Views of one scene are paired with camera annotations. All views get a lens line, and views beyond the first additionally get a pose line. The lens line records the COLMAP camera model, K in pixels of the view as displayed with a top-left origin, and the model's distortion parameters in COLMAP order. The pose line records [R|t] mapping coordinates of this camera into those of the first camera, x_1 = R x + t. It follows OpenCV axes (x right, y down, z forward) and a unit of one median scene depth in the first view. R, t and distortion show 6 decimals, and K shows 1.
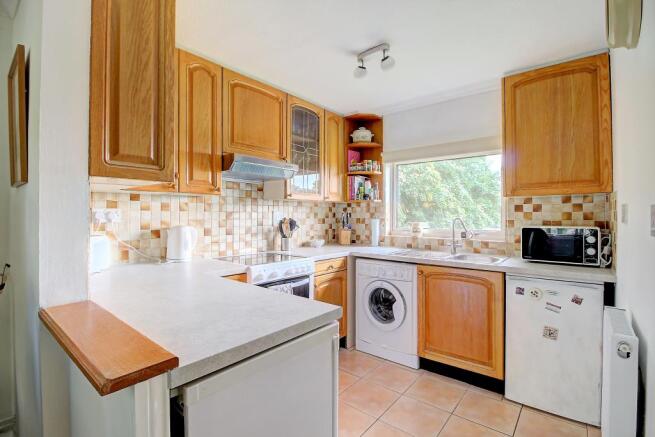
lens RADIAL K [[303.3, 0, 327.5], [0, 303.3, 218.5], [0, 0, 1]] dist [0.000948, -0.013631]
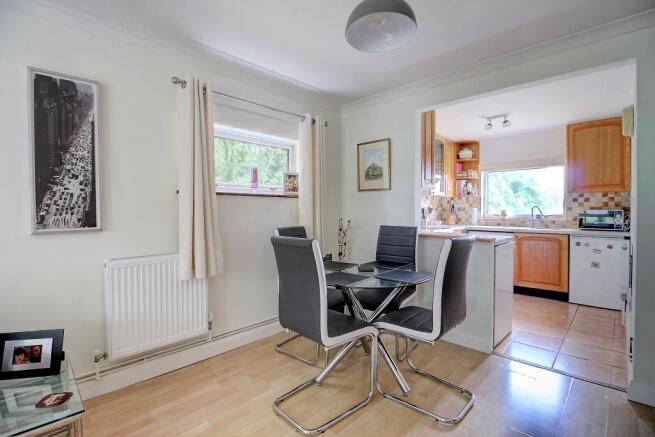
lens RADIAL K [[303.3, 0, 327.5], [0, 303.3, 218.5], [0, 0, 1]] dist [0.000948, -0.013631]
pose [[0.996749, -0.000558, -0.080569, -0.649800], [0.001881, 0.999865, 0.016347, 0.041914], [0.080549, -0.016445, 0.996615, -0.839980]]
